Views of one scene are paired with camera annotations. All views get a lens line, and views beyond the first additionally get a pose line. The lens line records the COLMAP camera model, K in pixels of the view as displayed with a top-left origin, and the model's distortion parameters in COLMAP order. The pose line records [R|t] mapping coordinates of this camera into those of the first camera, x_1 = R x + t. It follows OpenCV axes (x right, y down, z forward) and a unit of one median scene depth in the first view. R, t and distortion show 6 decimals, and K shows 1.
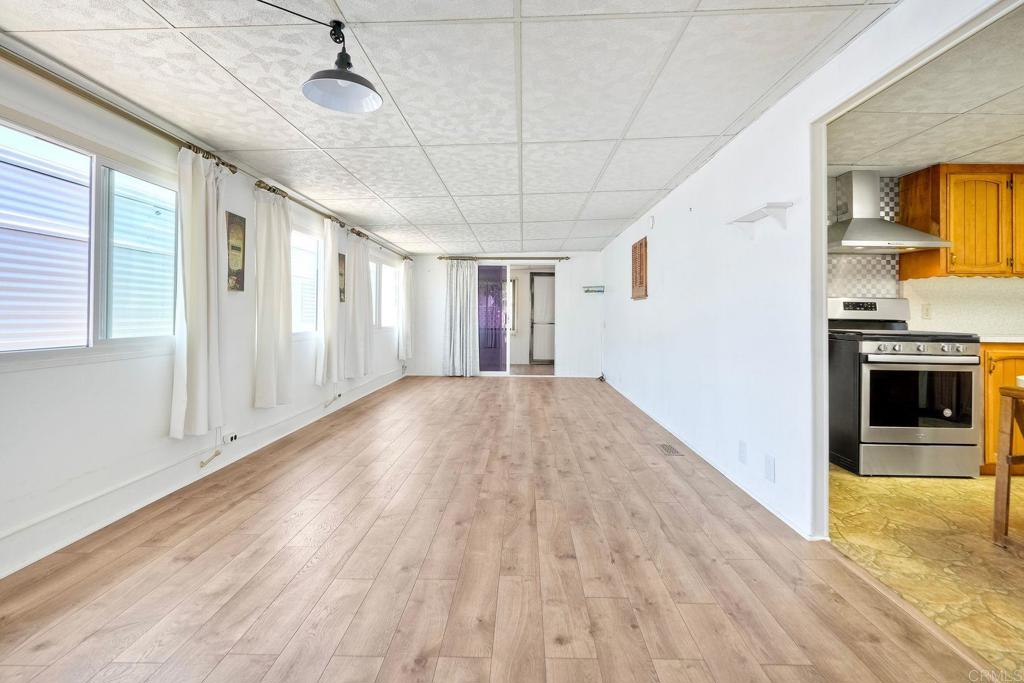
lens RADIAL K [[465.3, 0, 512.6], [0, 465.3, 333.6], [0, 0, 1]] dist [-0.002120, 0.001377]
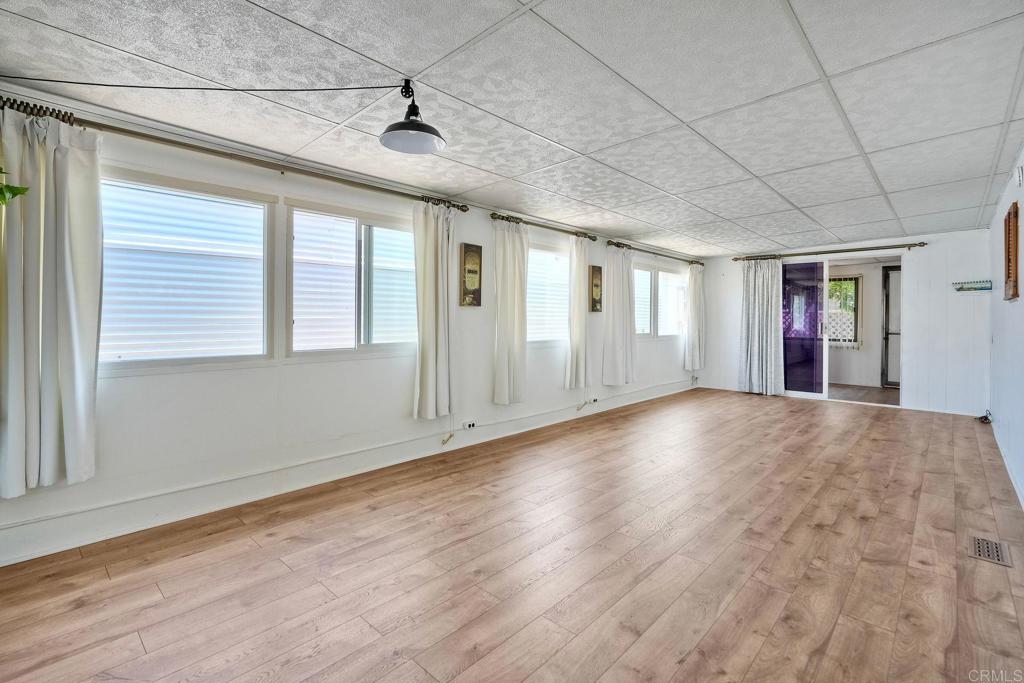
lens RADIAL K [[465.1, 0, 533.1], [0, 465.1, 338.6], [0, 0, 1]] dist [-0.003023, 0.000861]
pose [[0.754389, 0.025100, -0.655947, 0.327591], [-0.024970, 0.999643, 0.009534, -0.021736], [0.655952, 0.009187, 0.754746, 0.172730]]
